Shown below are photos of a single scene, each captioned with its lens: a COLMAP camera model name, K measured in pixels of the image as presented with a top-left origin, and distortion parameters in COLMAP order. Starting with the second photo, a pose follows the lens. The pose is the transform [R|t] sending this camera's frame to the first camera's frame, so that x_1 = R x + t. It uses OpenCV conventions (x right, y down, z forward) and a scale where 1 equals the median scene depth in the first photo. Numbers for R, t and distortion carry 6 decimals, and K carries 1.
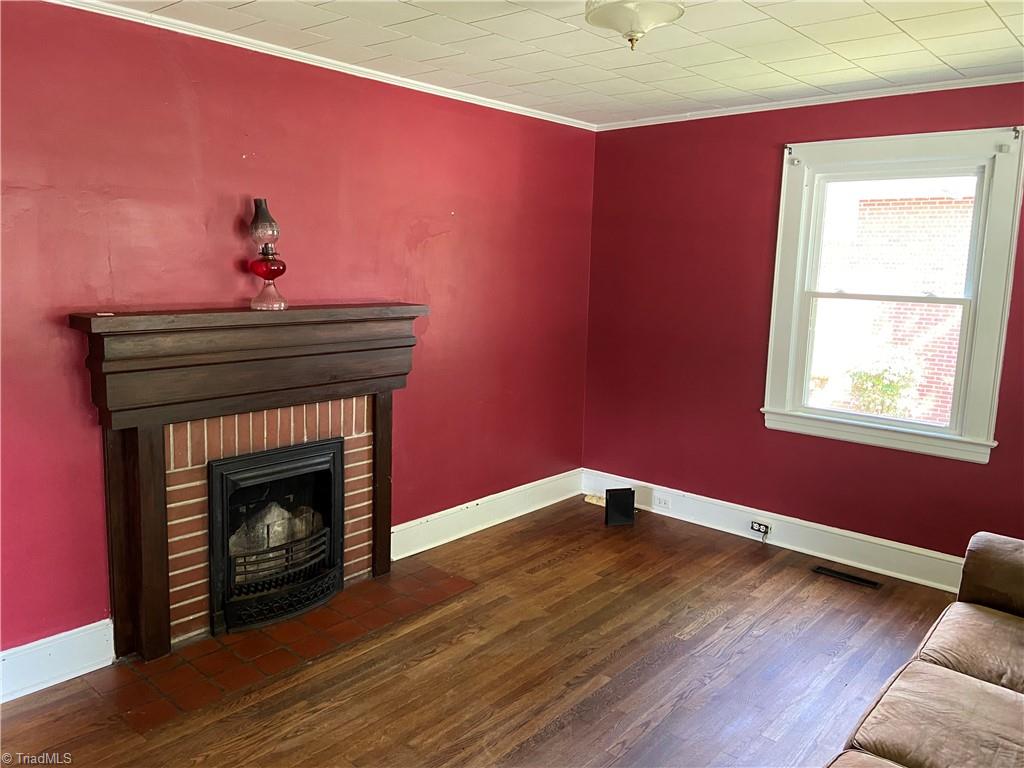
lens RADIAL K [[774.9, 0, 510.7], [0, 774.9, 379.7], [0, 0, 1]] dist [0.080144, -0.001067]
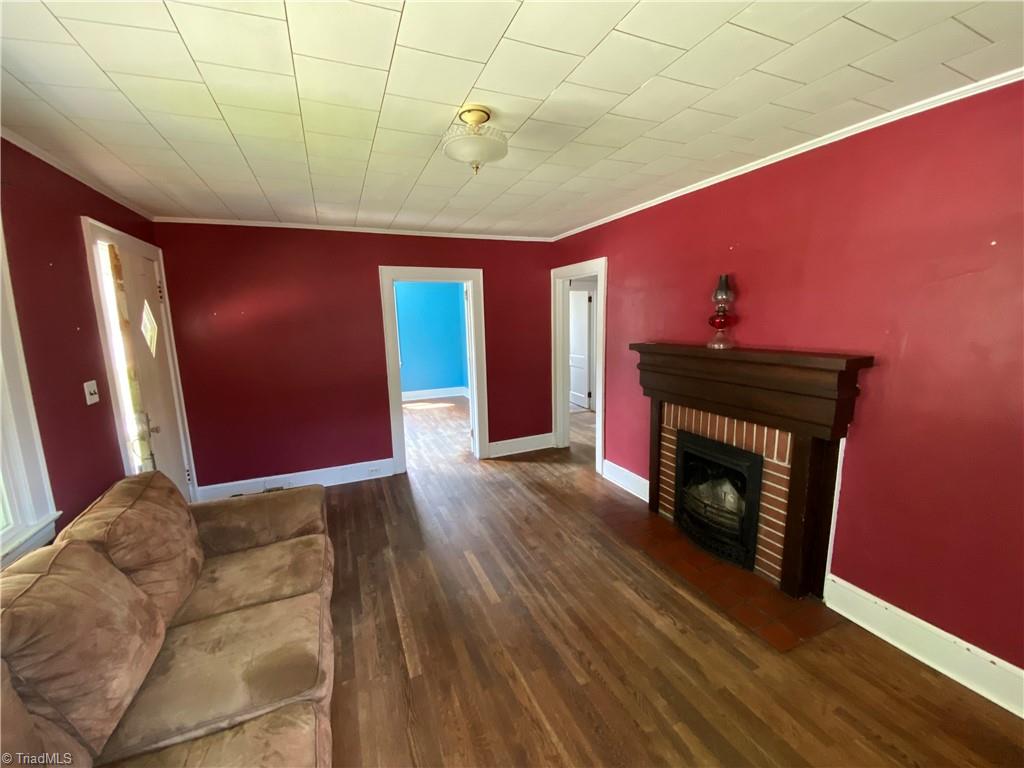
lens RADIAL K [[418.8, 0, 511.1], [0, 418.8, 382.5], [0, 0, 1]] dist [0.040522, -0.033692]
pose [[-0.436980, 0.126331, -0.890556, 0.583680], [-0.129752, 0.970879, 0.201392, -0.133184], [0.890063, 0.203556, -0.407863, 0.948840]]
